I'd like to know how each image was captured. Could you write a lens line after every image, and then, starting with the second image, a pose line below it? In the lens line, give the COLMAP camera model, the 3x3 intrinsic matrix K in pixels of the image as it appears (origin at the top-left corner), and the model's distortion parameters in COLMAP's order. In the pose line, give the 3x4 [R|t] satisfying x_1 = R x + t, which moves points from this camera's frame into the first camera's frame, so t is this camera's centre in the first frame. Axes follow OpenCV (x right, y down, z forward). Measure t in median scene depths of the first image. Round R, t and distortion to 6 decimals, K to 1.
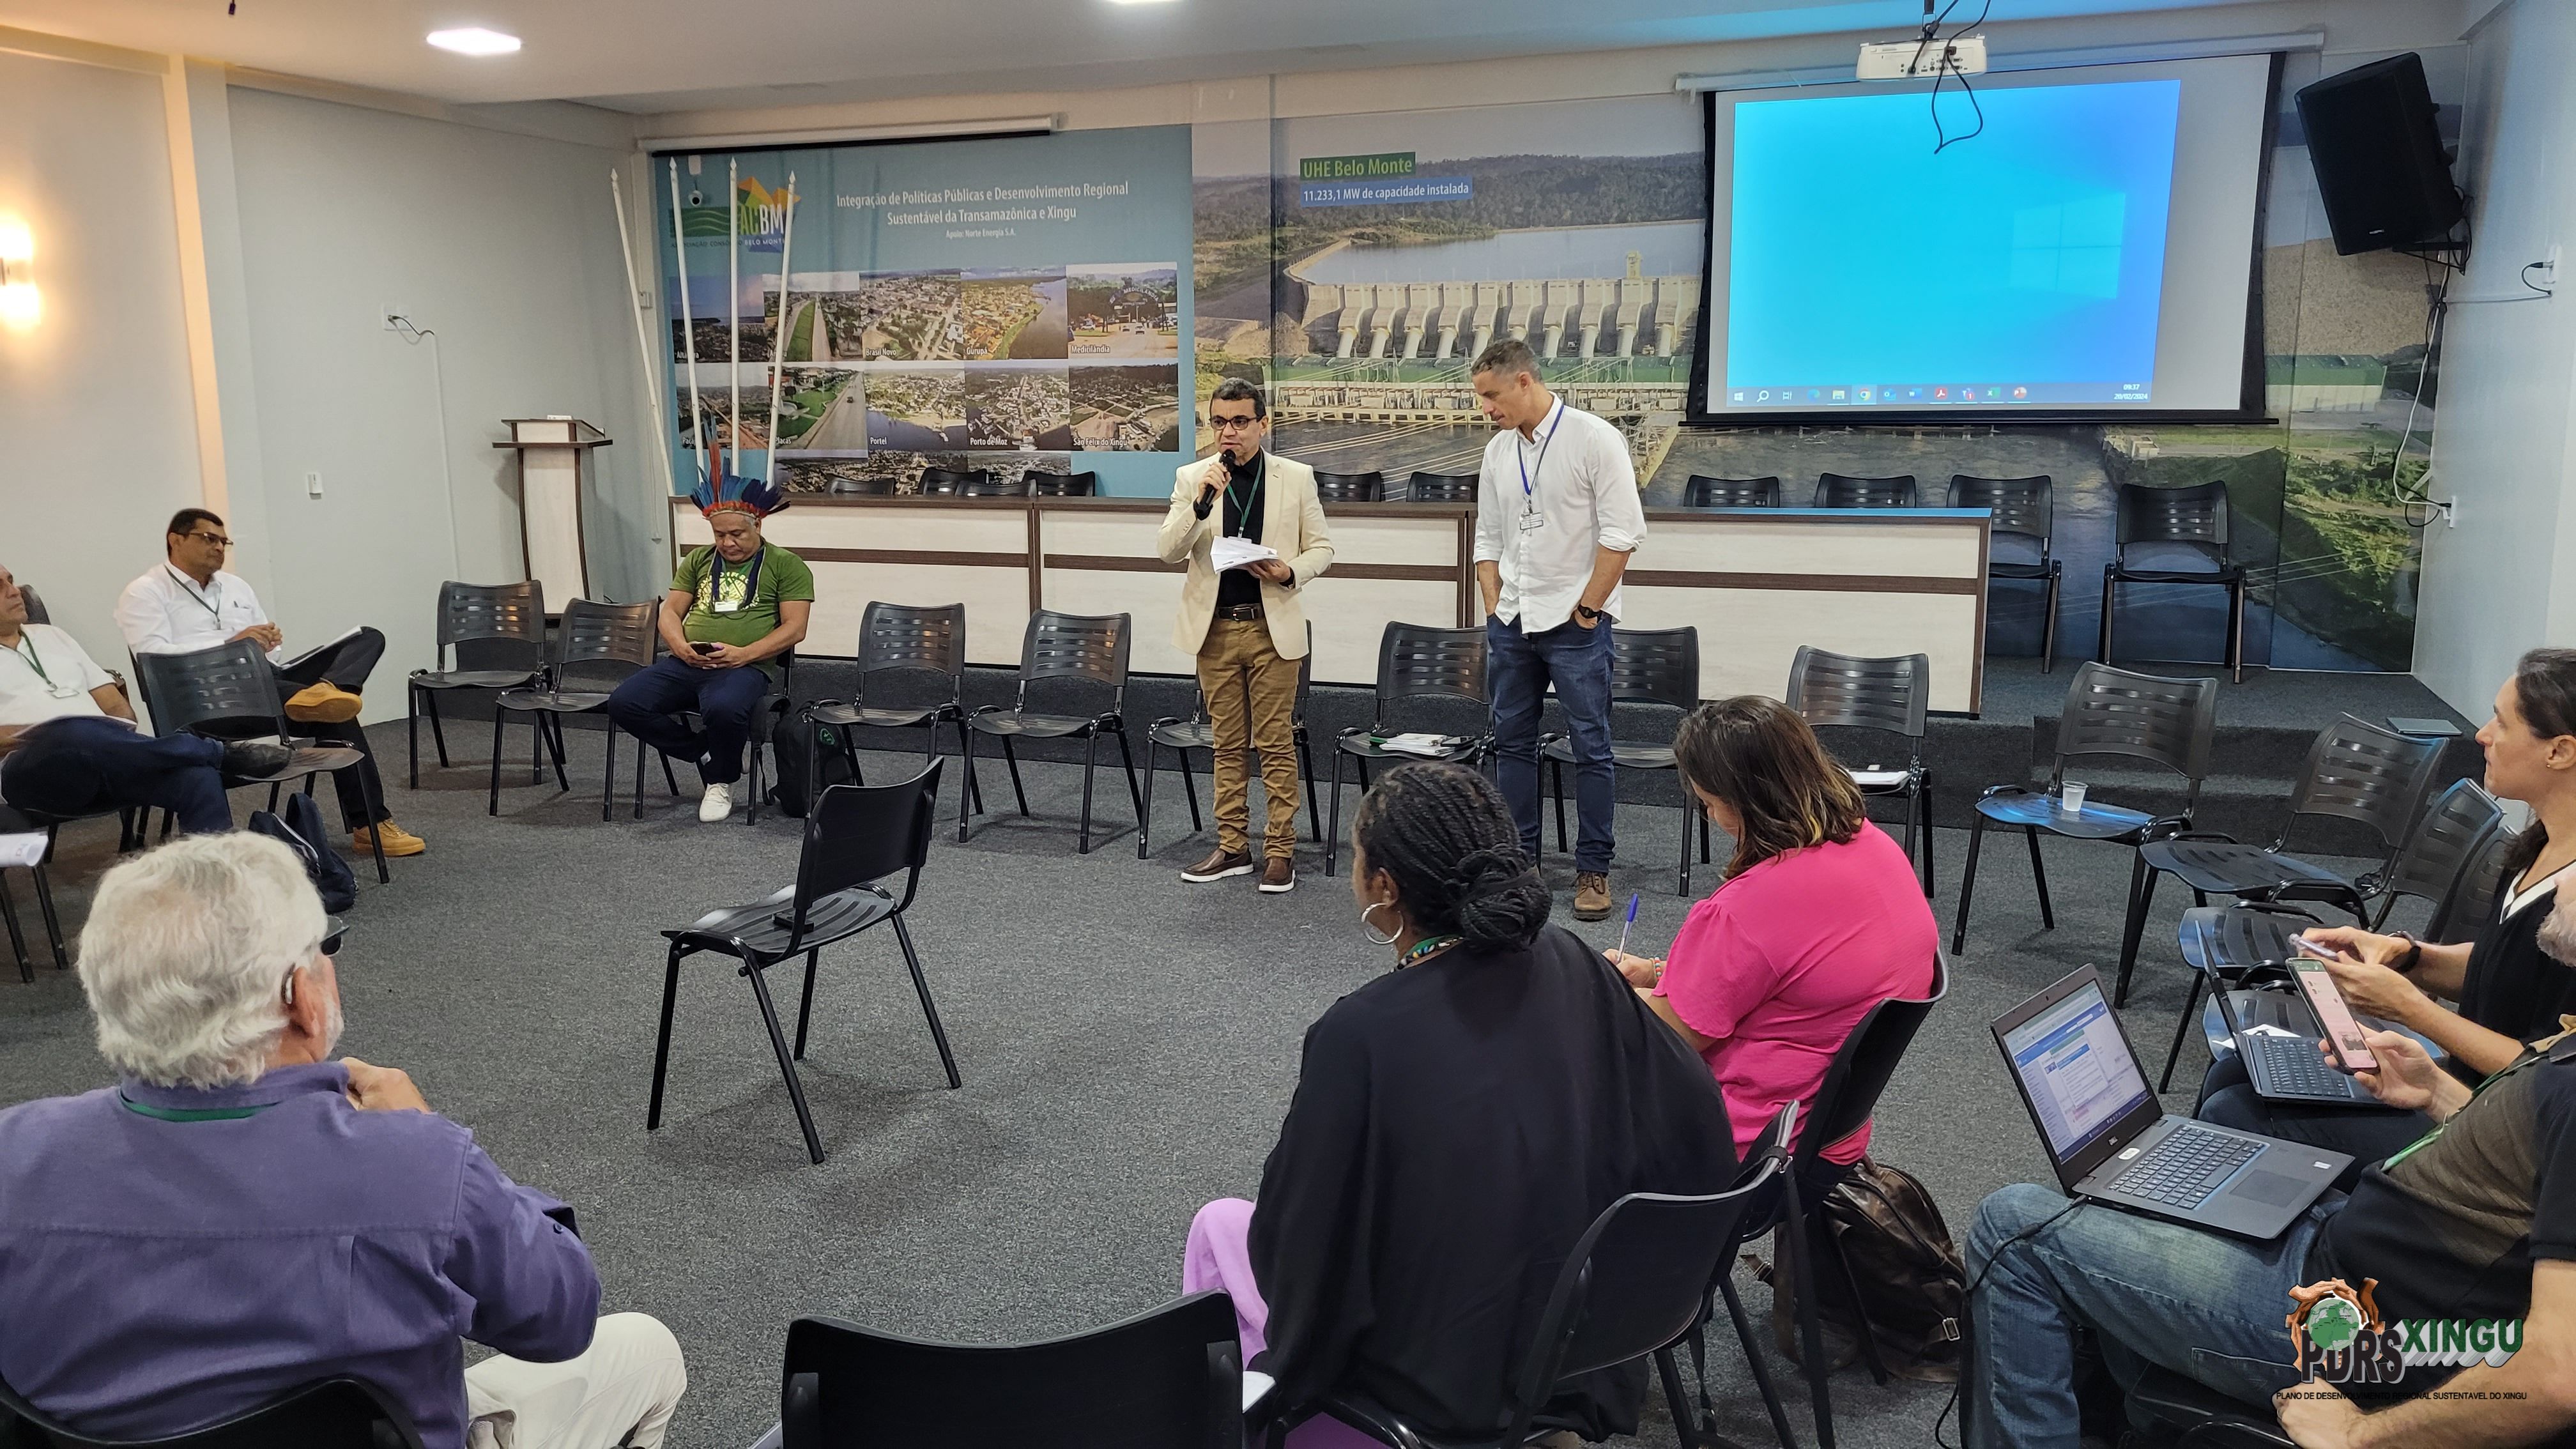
lens RADIAL K [[1953.0, 0, 1266.5], [0, 1953.0, 699.8], [0, 0, 1]] dist [0.061636, -0.053061]
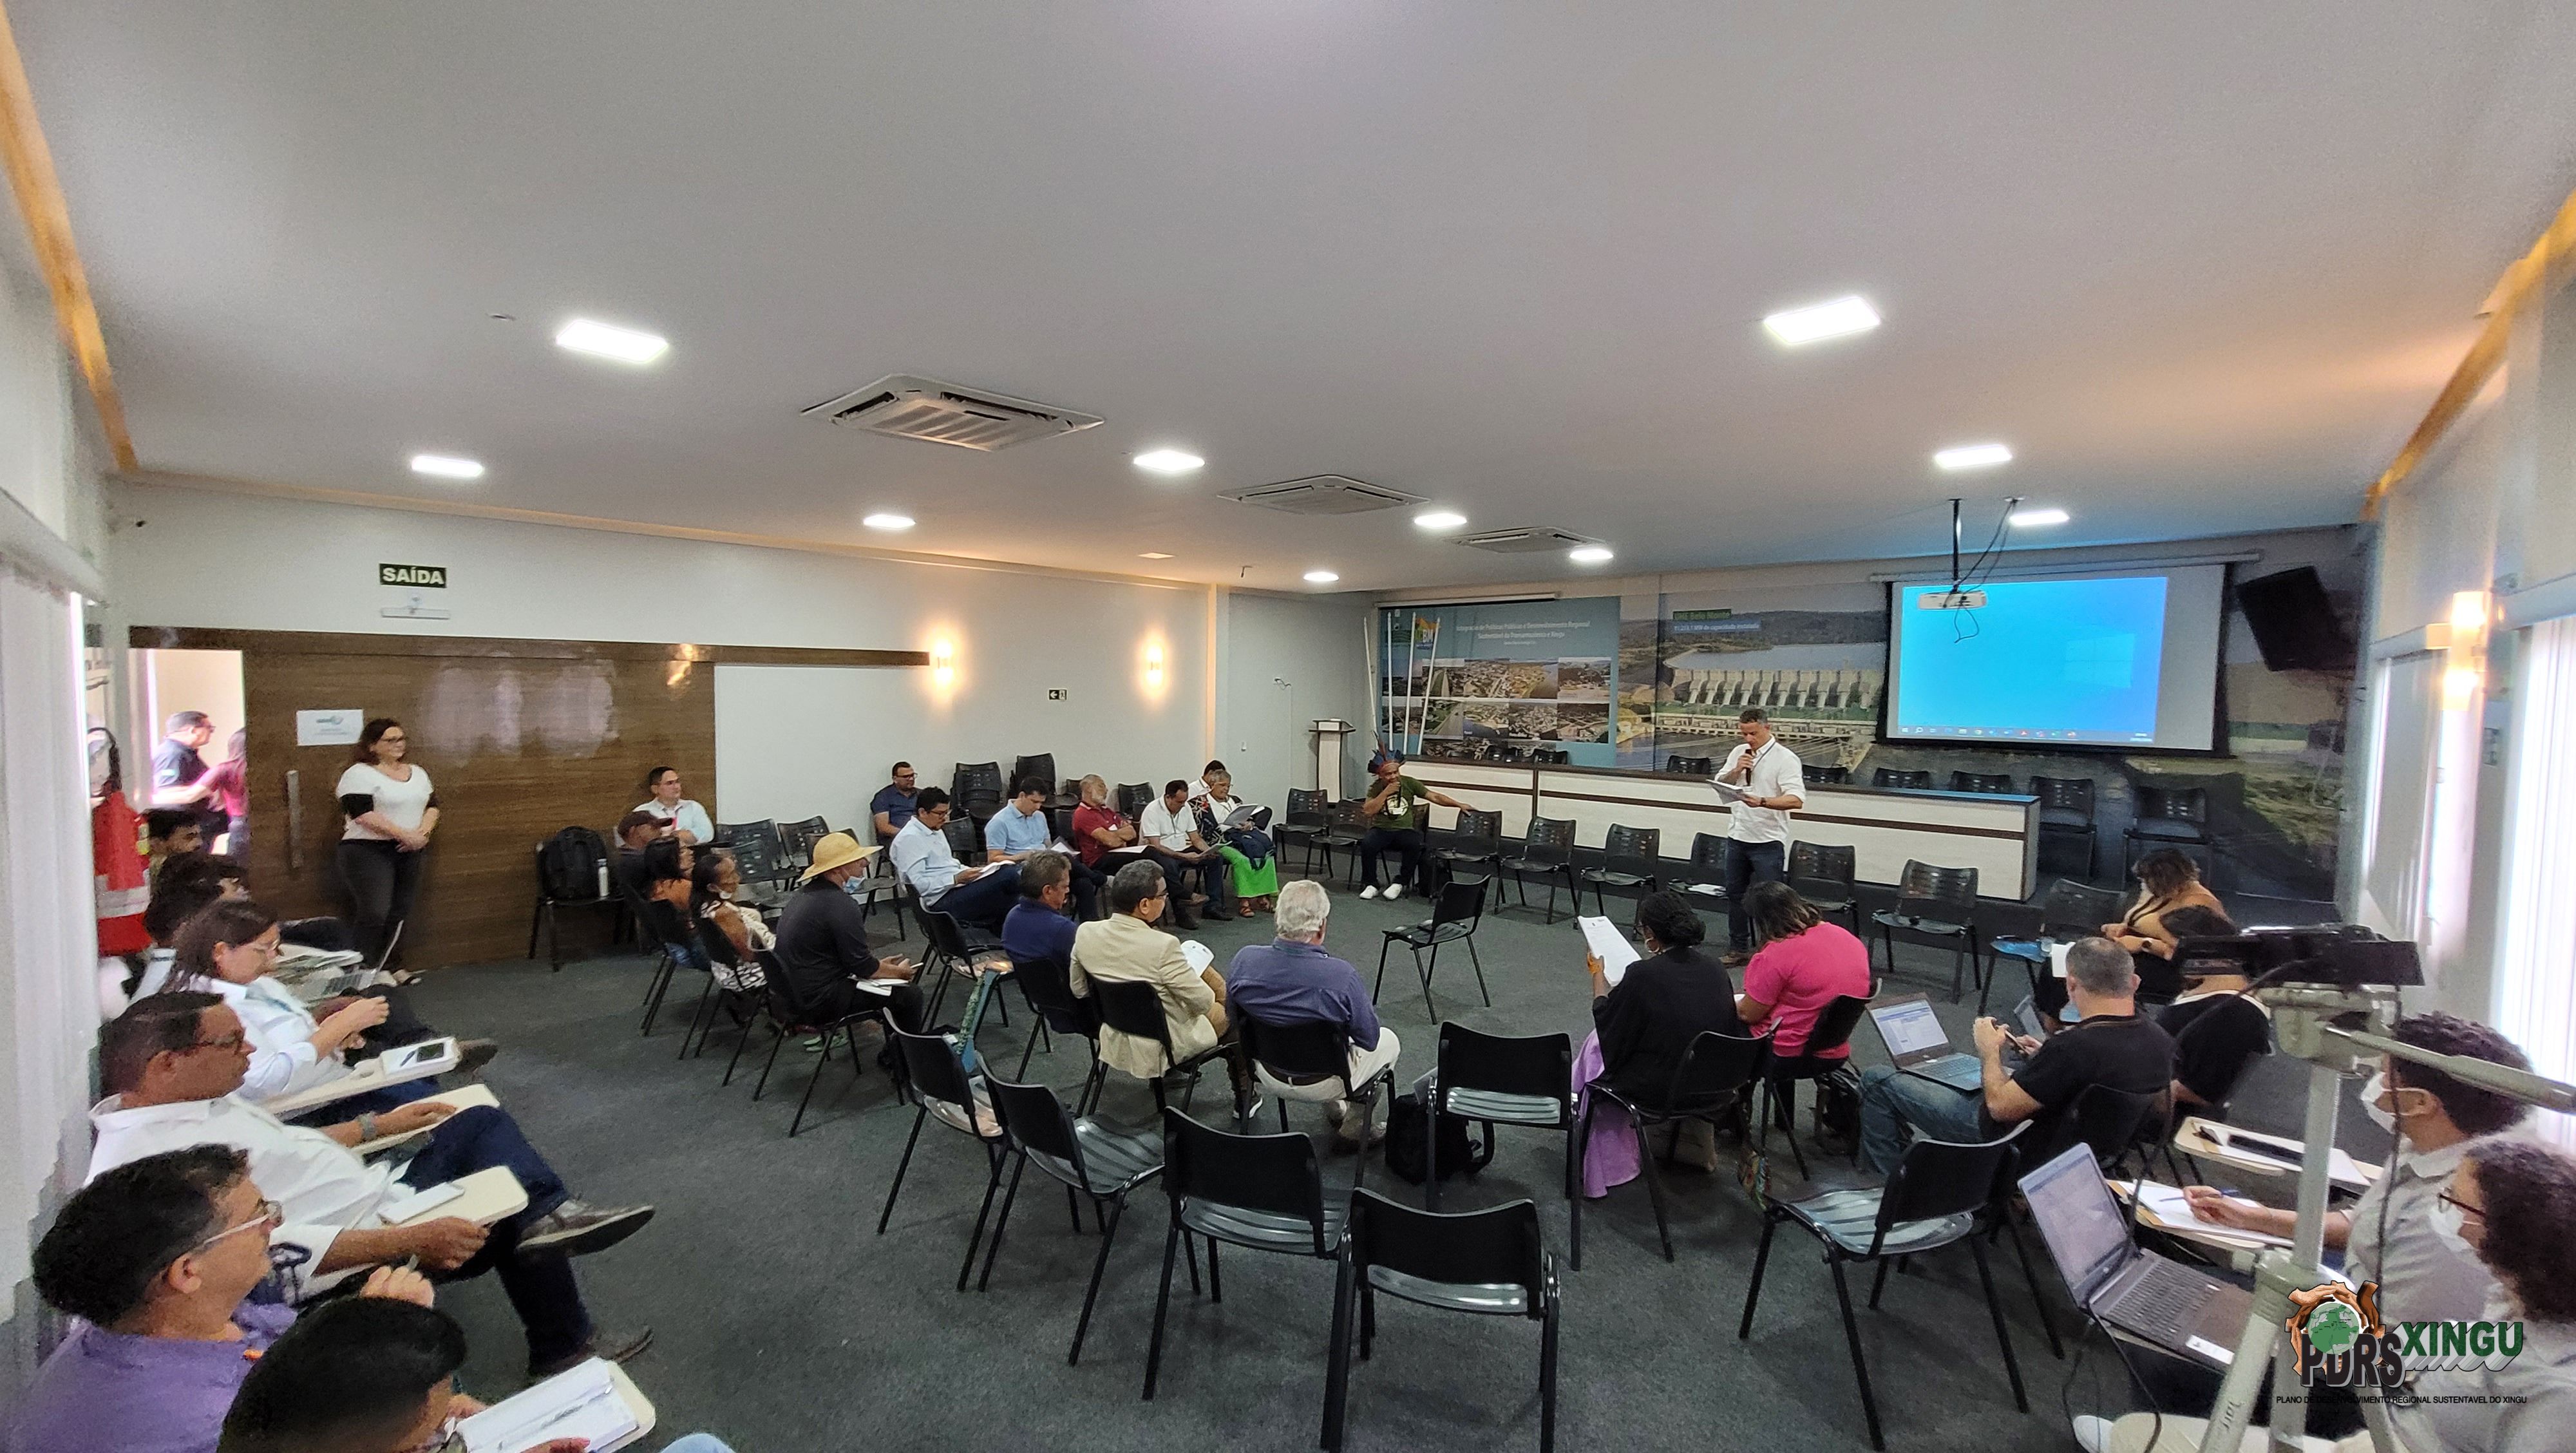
lens RADIAL K [[1016.4, 0, 1280.1], [0, 1016.4, 731.8], [0, 0, 1]] dist [0.014655, -0.002307]
pose [[0.930702, 0.035261, -0.364074, 0.028700], [-0.076451, 0.992111, -0.099348, -0.001890], [0.357699, 0.120298, 0.926056, -0.177463]]
